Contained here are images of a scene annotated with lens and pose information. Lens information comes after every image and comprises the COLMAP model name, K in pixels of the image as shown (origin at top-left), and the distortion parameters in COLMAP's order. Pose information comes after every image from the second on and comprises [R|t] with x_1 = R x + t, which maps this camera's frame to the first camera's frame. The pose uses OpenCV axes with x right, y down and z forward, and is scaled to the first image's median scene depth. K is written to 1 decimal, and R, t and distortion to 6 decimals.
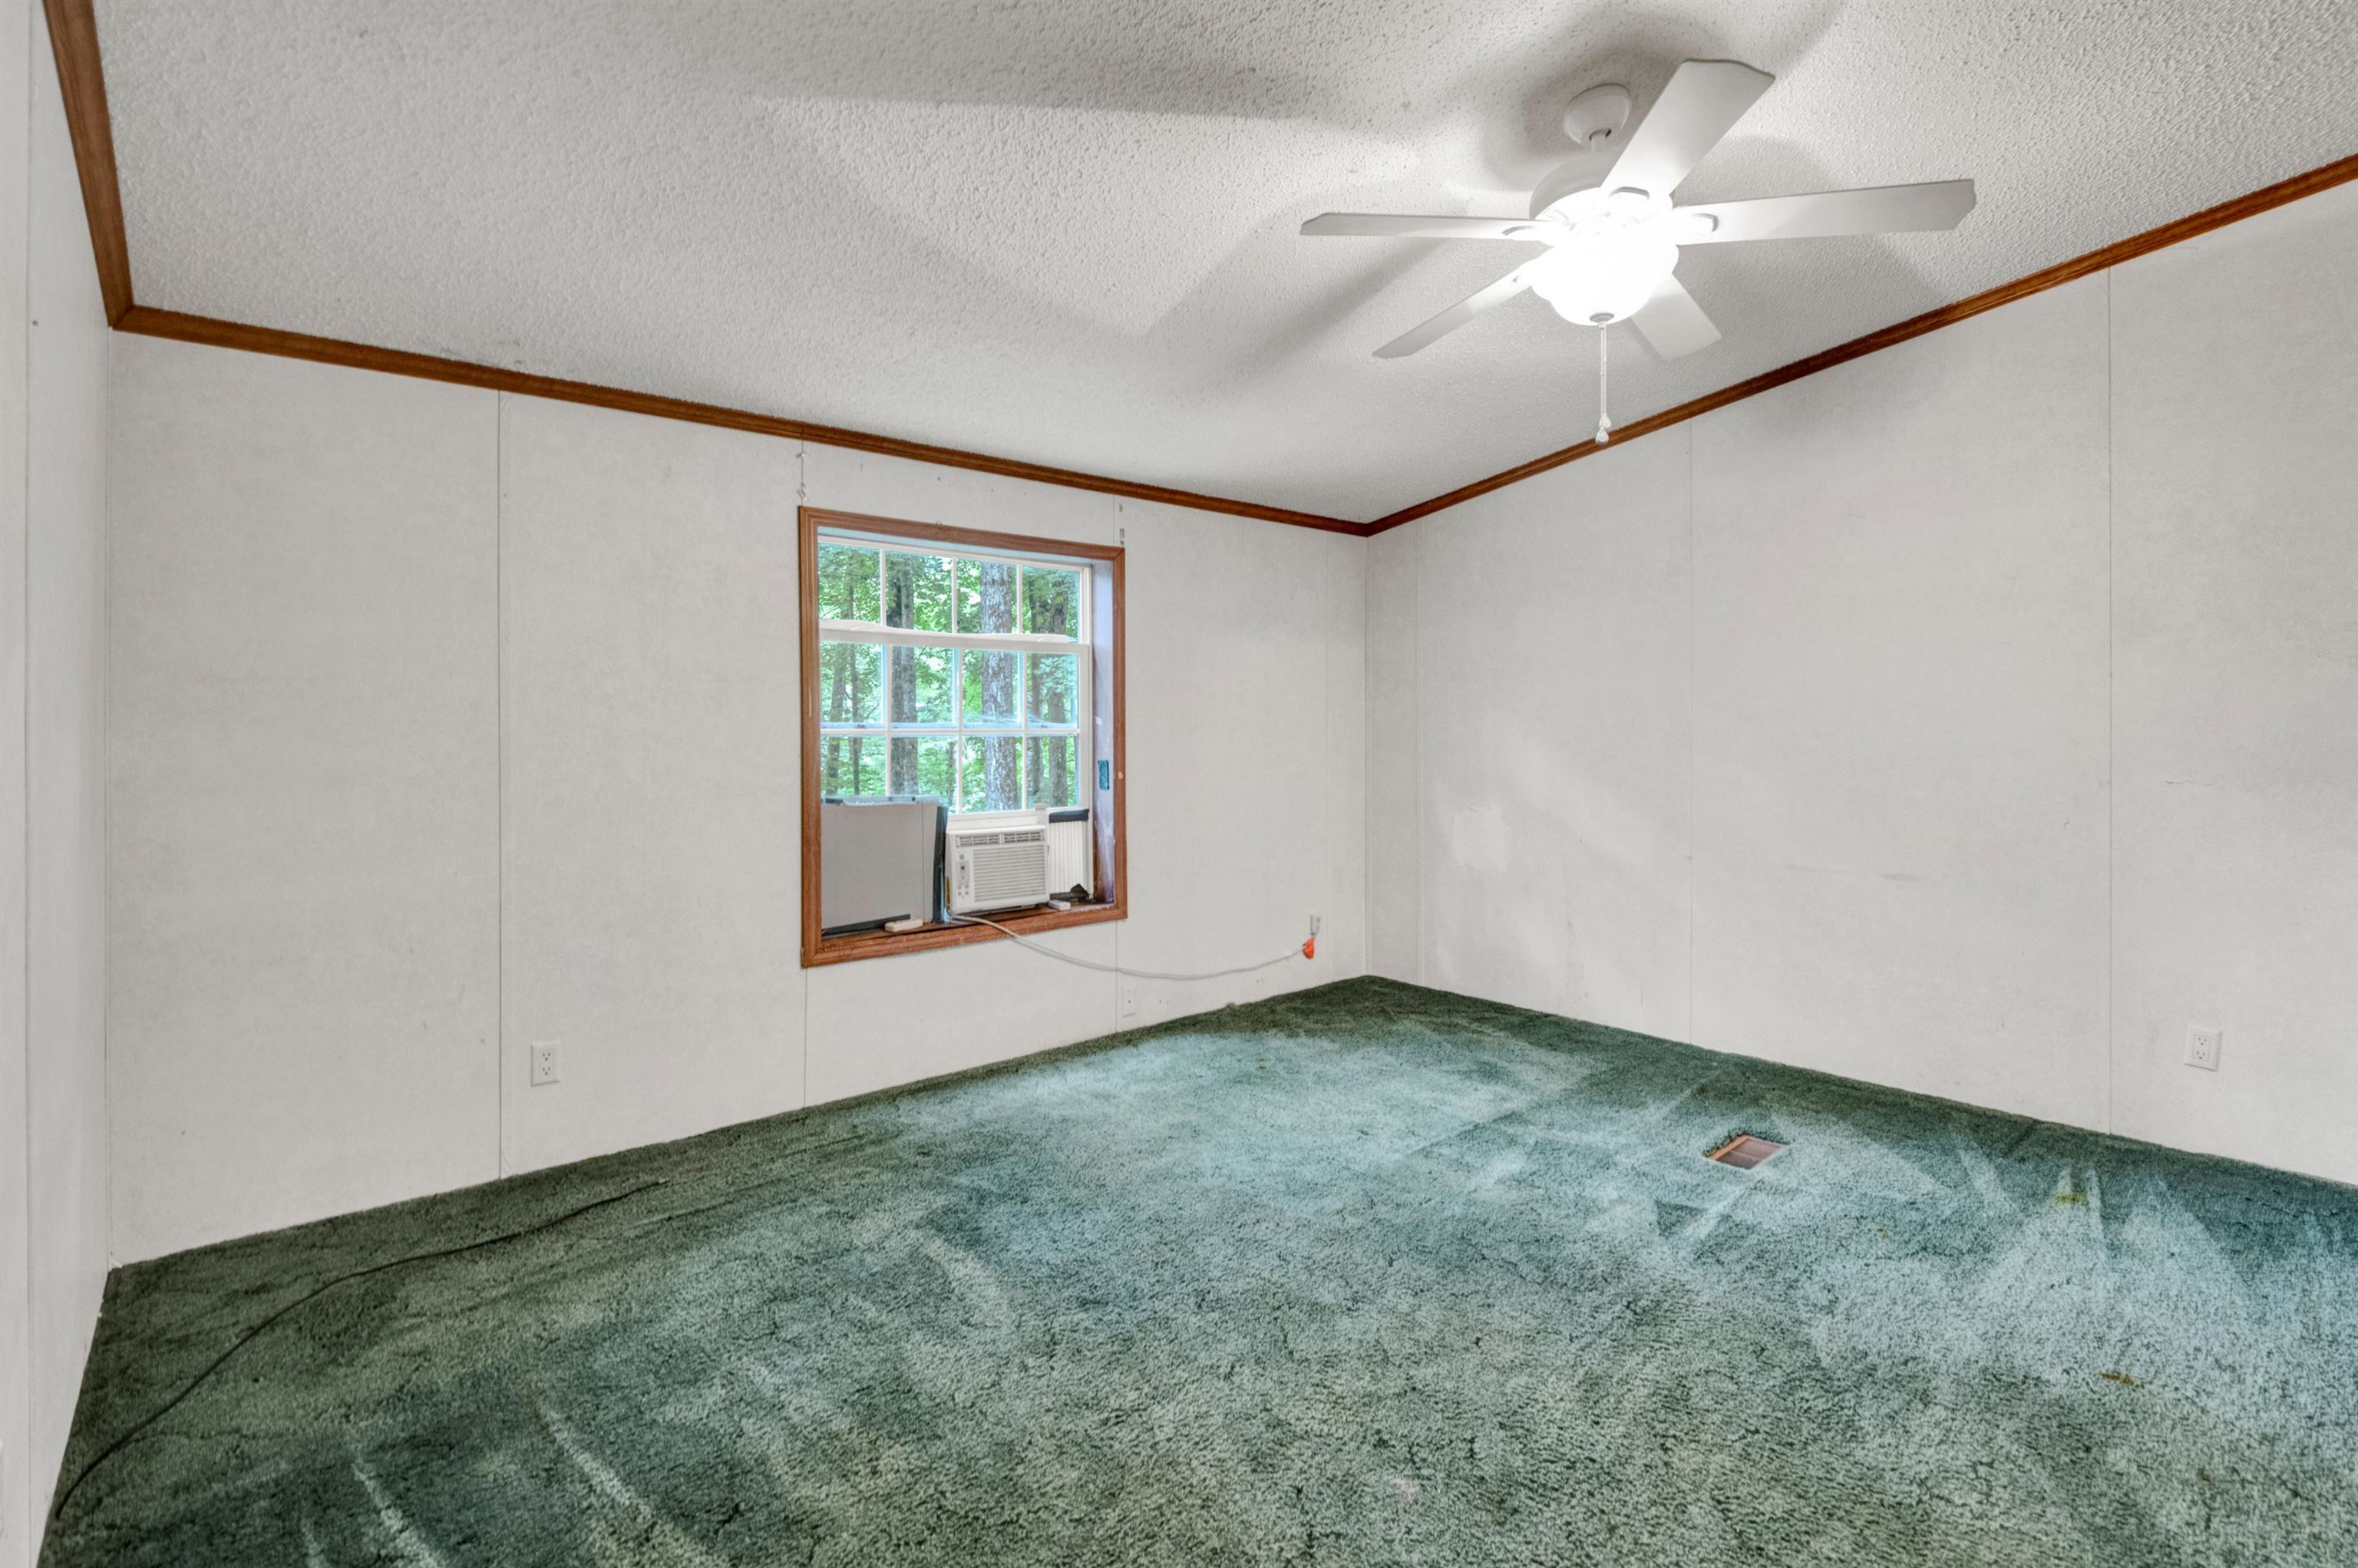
lens RADIAL K [[1070.5, 0, 1177.5], [0, 1070.5, 736.9], [0, 0, 1]] dist [-0.000220, -0.006719]
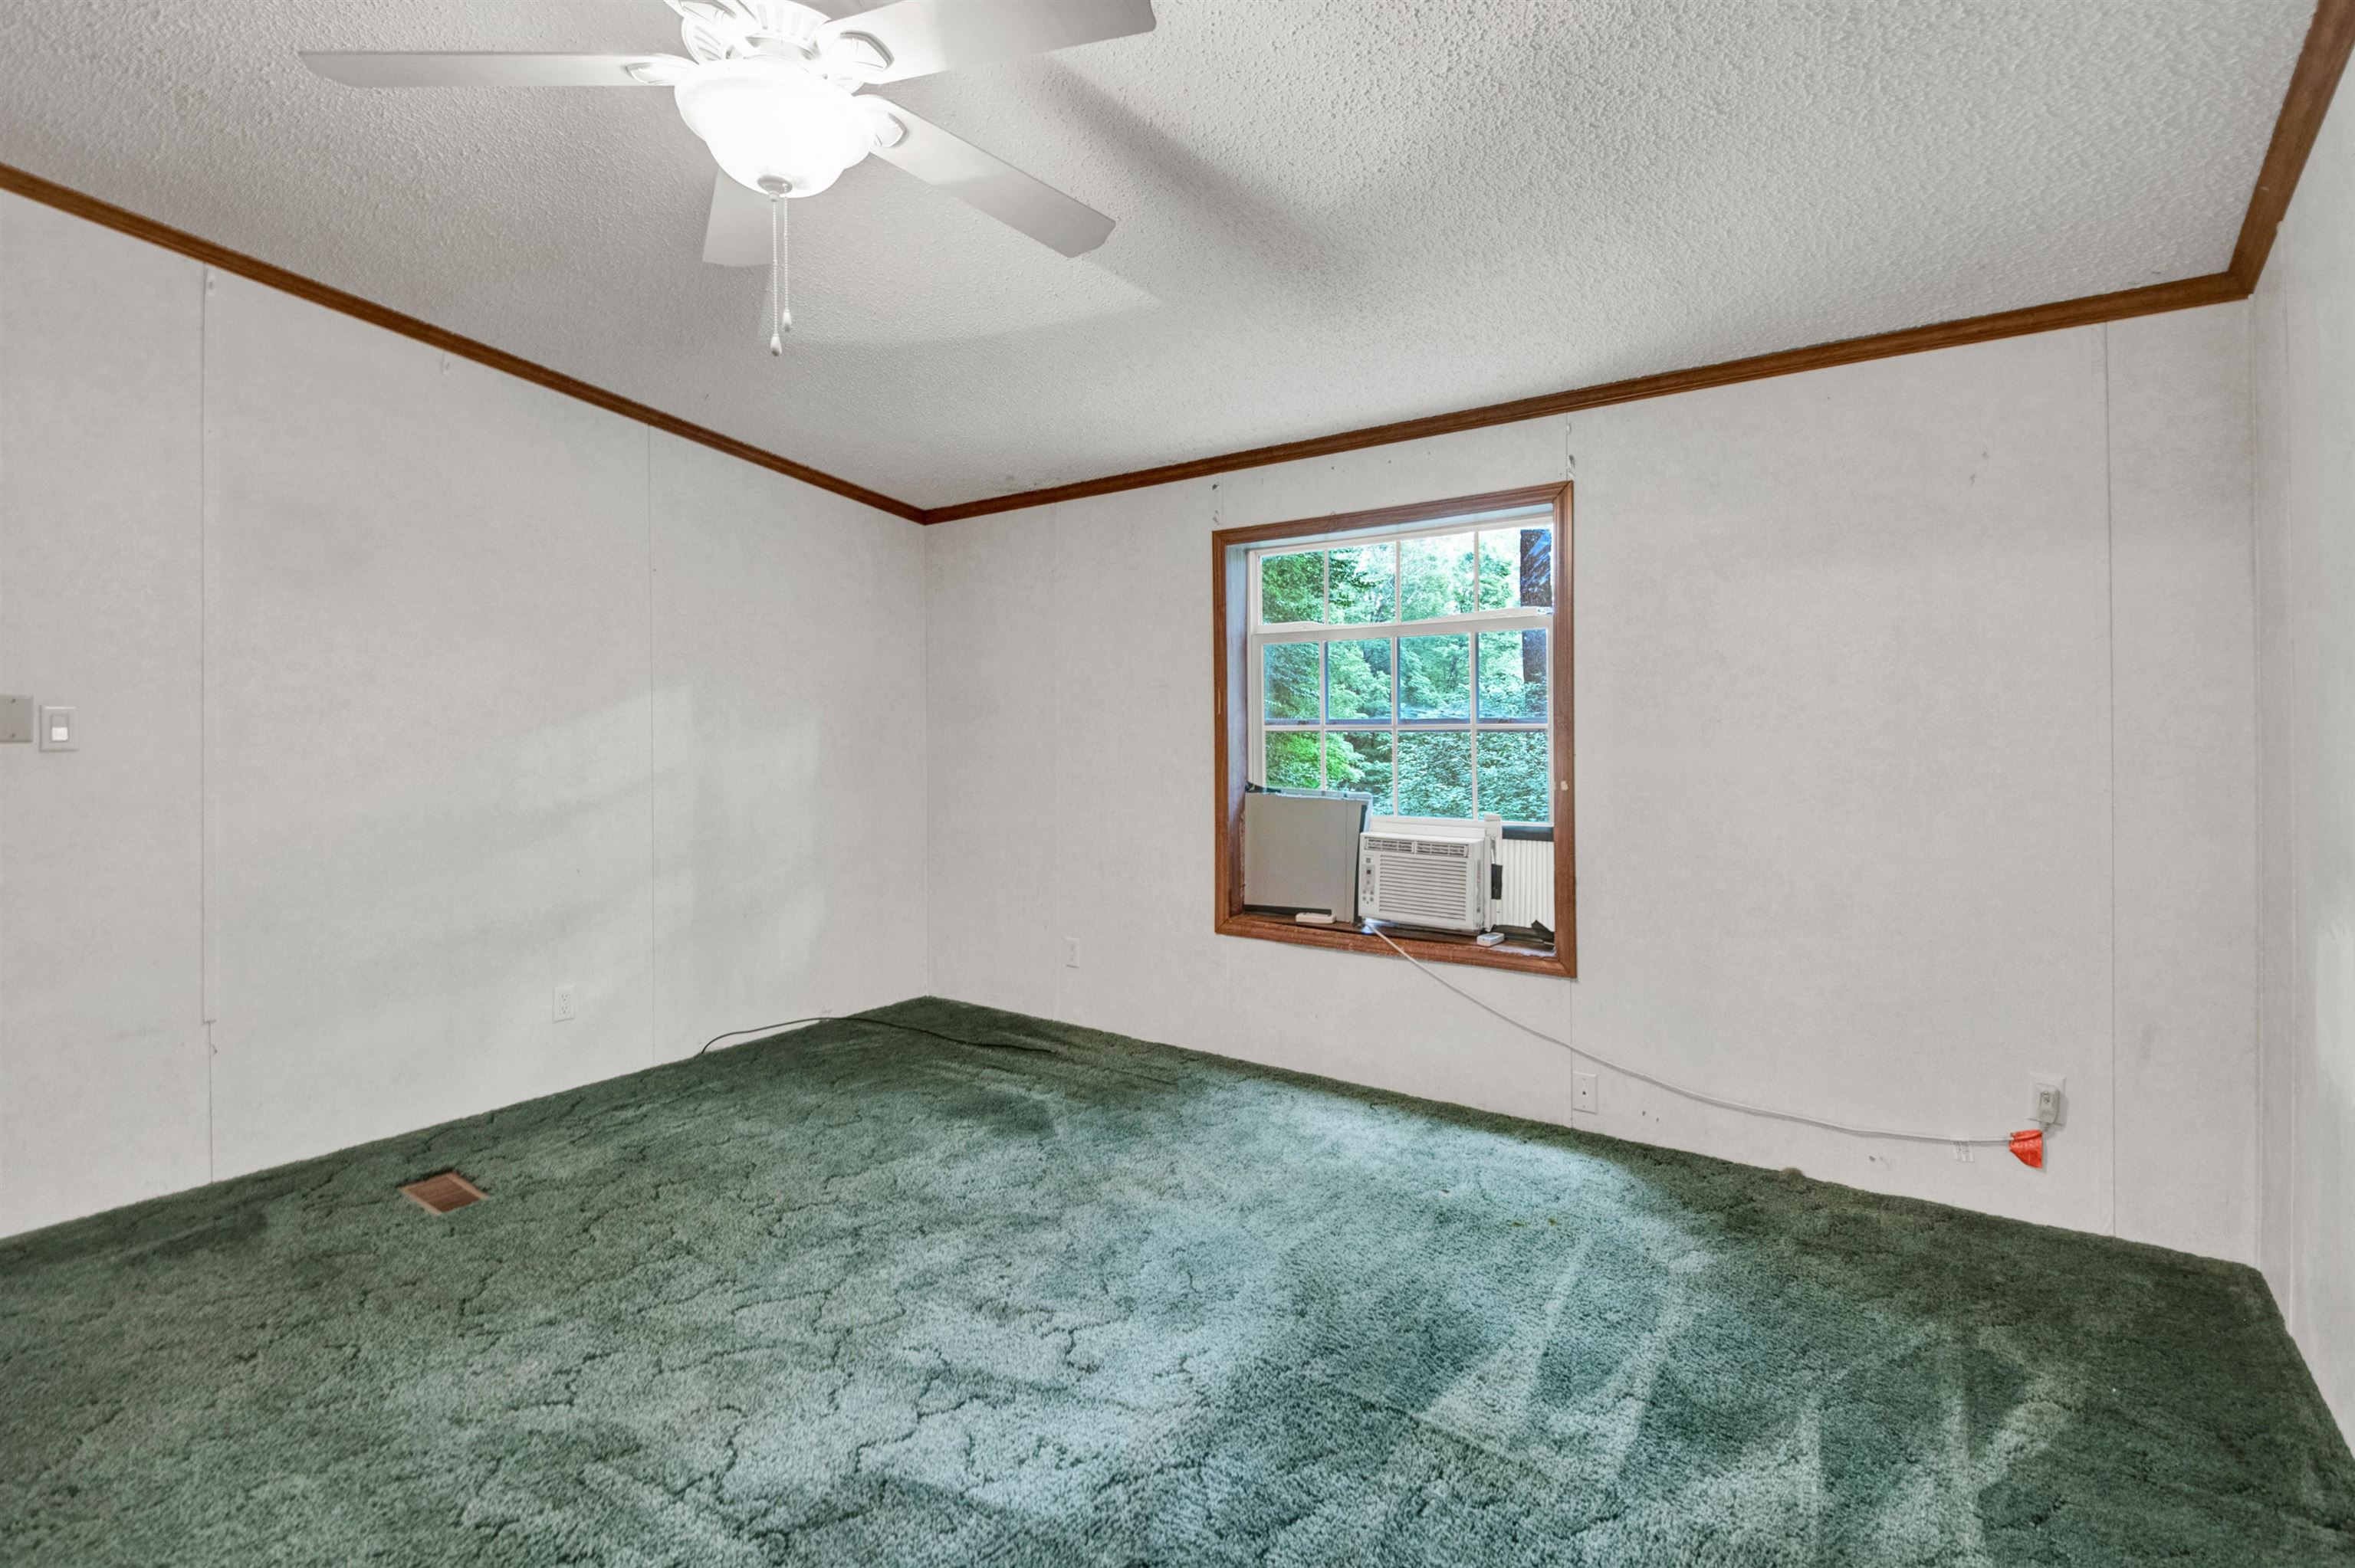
lens RADIAL K [[1069.0, 0, 1176.0], [0, 1069.0, 737.0], [0, 0, 1]] dist [-0.000220, -0.006719]
pose [[0.235082, 0.005738, -0.971959, 0.669430], [-0.007548, 0.999963, 0.004078, 0.001191], [0.971946, 0.006378, 0.235116, 0.610932]]
